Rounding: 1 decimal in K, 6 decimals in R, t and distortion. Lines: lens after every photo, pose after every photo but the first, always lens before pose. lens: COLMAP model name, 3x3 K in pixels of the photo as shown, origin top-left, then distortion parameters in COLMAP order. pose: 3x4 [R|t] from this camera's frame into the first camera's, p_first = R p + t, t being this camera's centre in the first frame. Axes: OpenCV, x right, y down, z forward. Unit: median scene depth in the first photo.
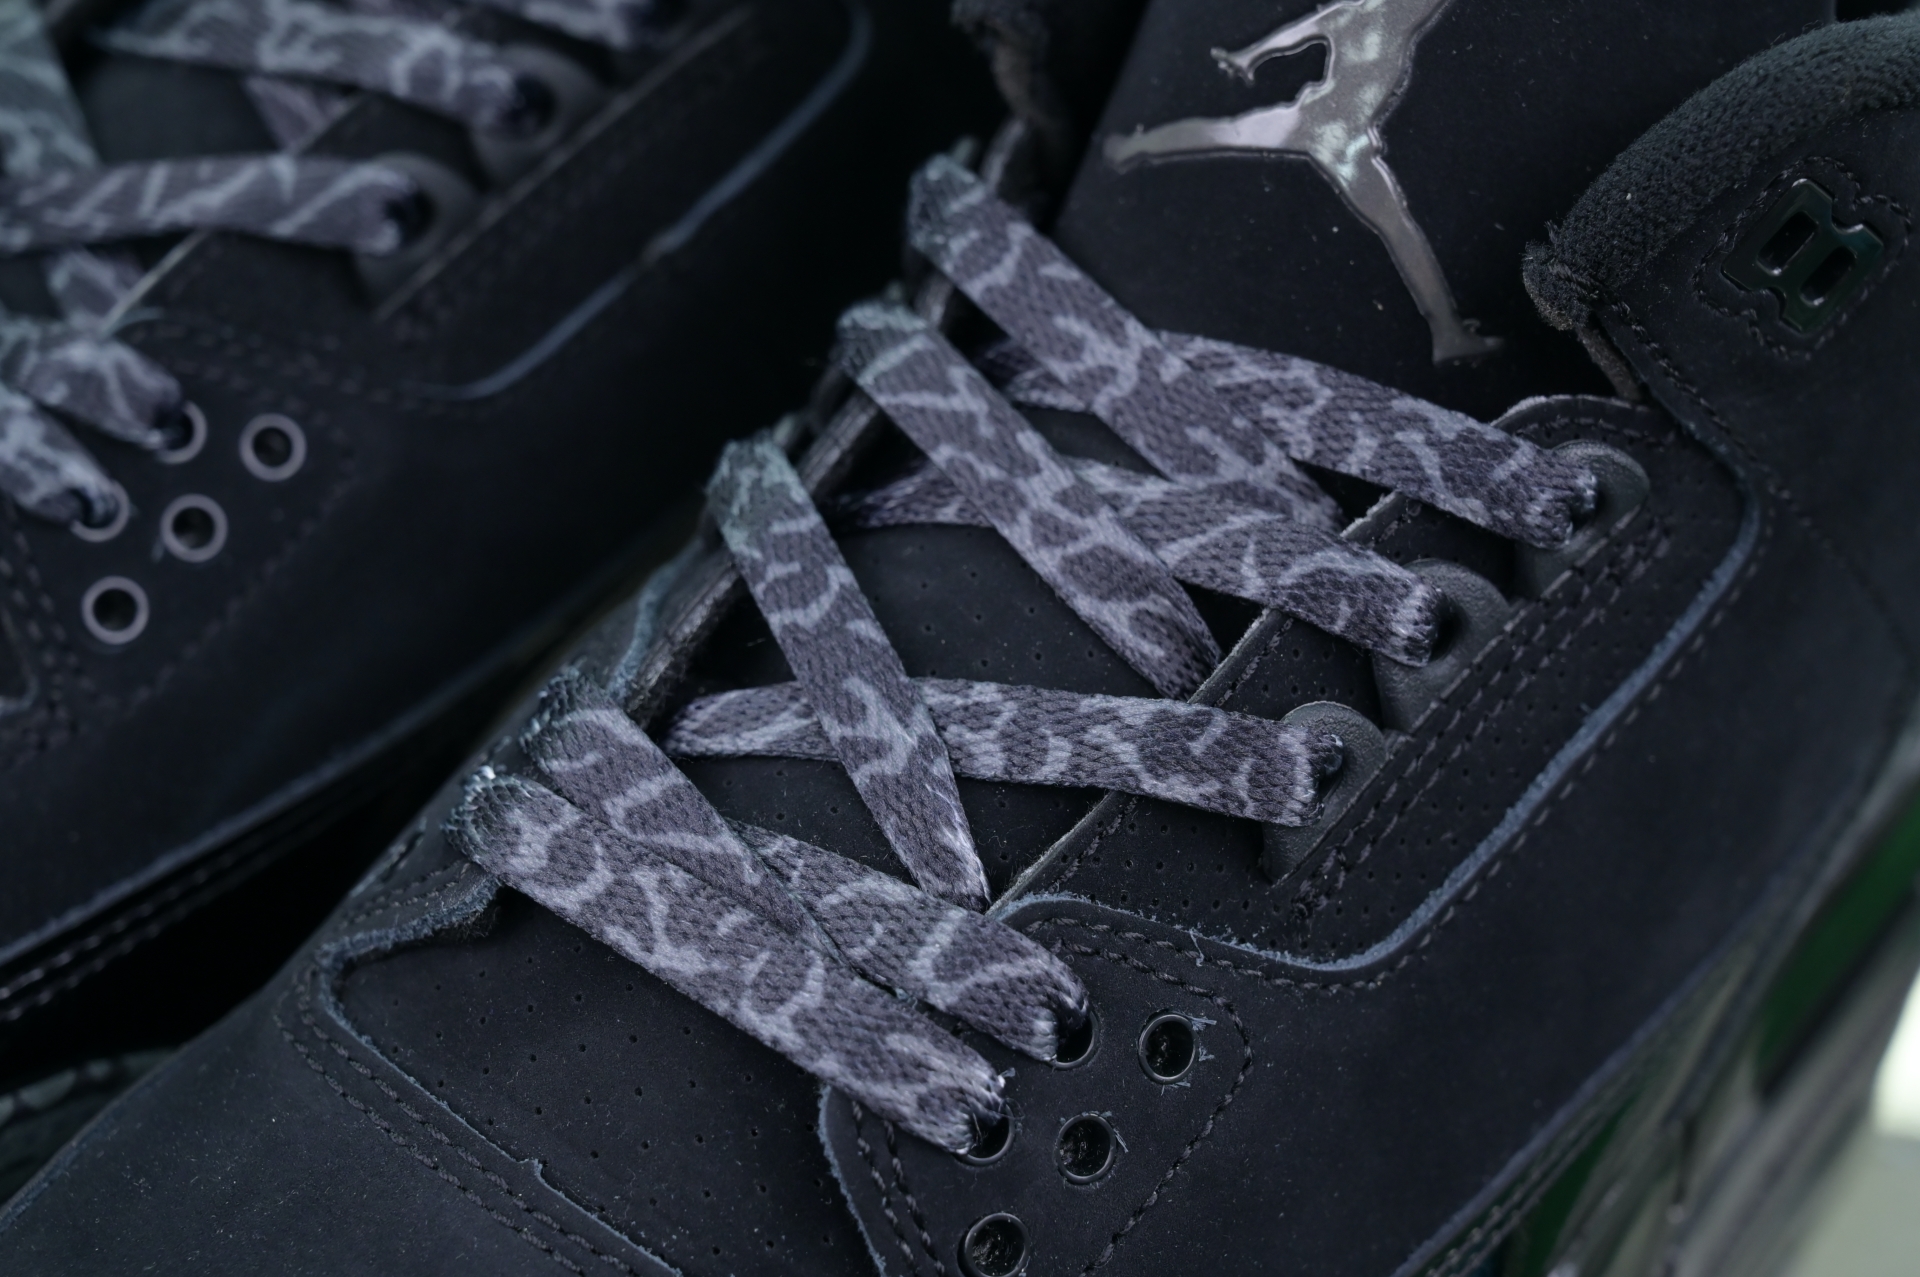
lens RADIAL K [[3683.8, 0, 960.0], [0, 3683.8, 638.5], [0, 0, 1]] dist [-0.052522, 0.153354]
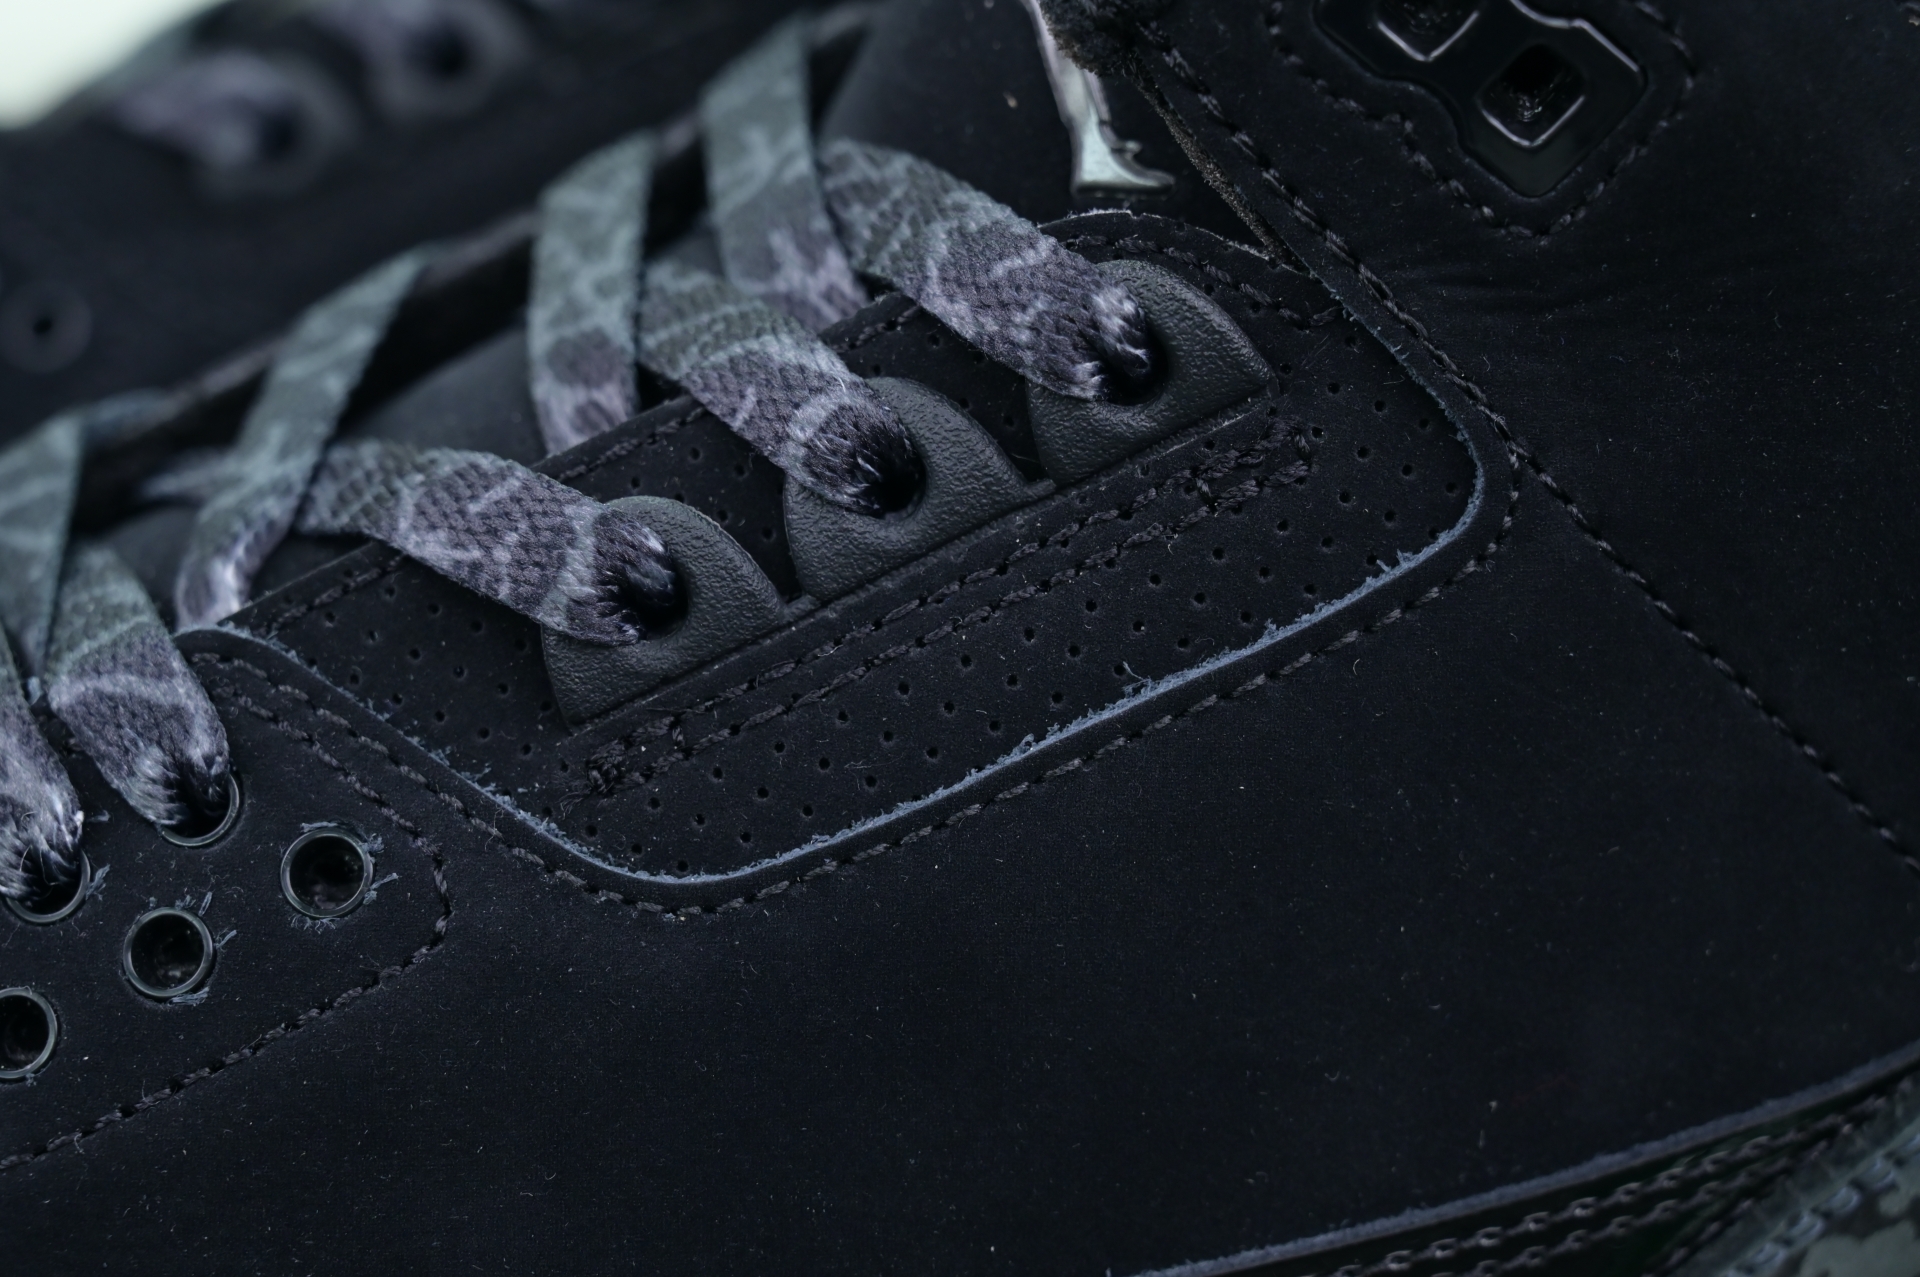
lens RADIAL K [[3683.8, 0, 960.0], [0, 3683.8, 638.5], [0, 0, 1]] dist [-0.052522, 0.153354]
pose [[0.814050, 0.155481, -0.559596, 0.587402], [-0.311578, 0.930028, -0.194852, 0.176334], [0.490144, 0.332977, 0.805534, 0.448145]]
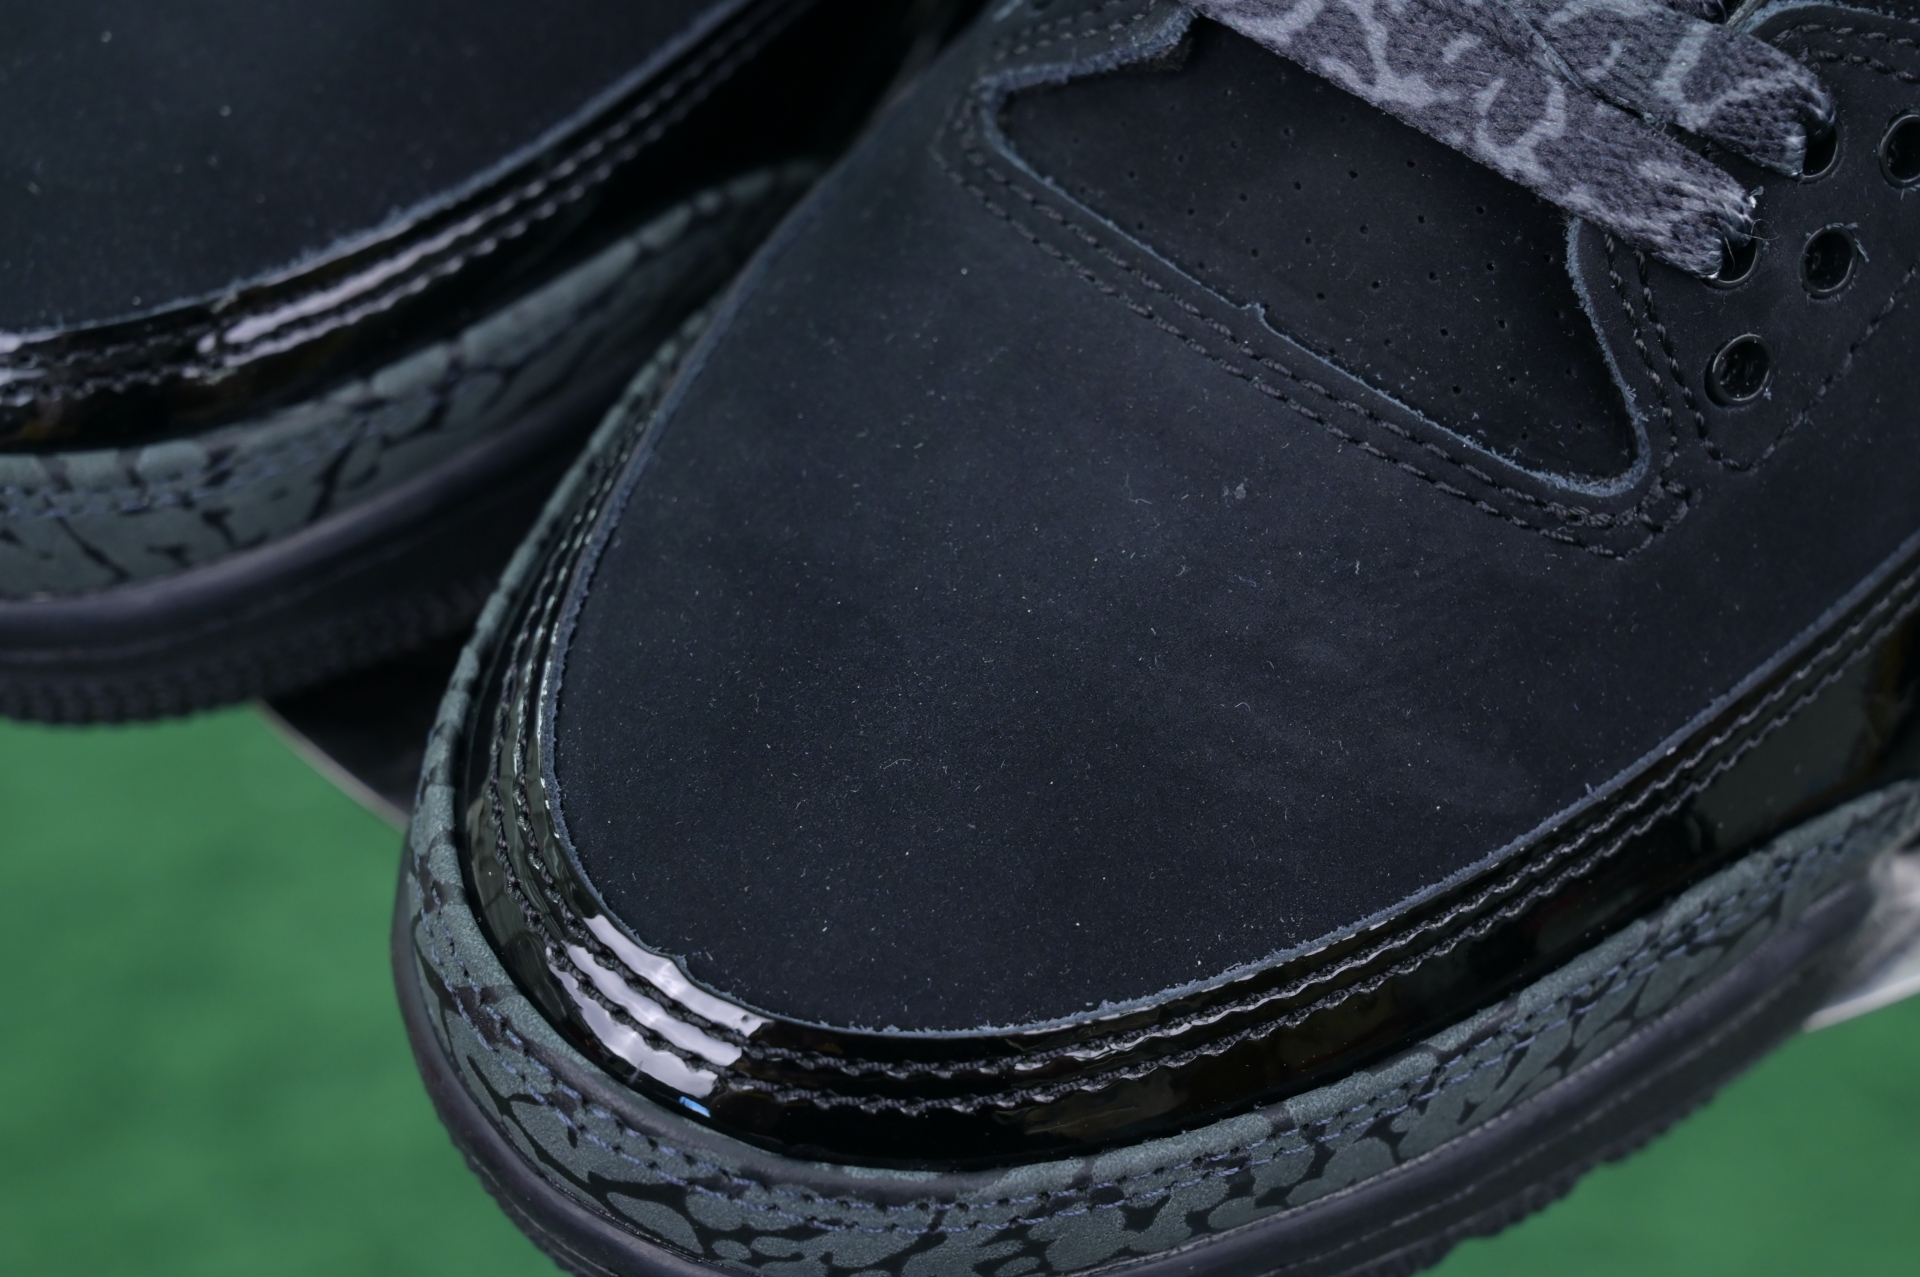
lens RADIAL K [[3683.8, 0, 960.0], [0, 3683.8, 638.5], [0, 0, 1]] dist [-0.052522, 0.153354]
pose [[0.998175, -0.054535, -0.025916, -0.174750], [0.059845, 0.950554, 0.304740, -0.075041], [0.008016, -0.305735, 0.952083, 0.051412]]
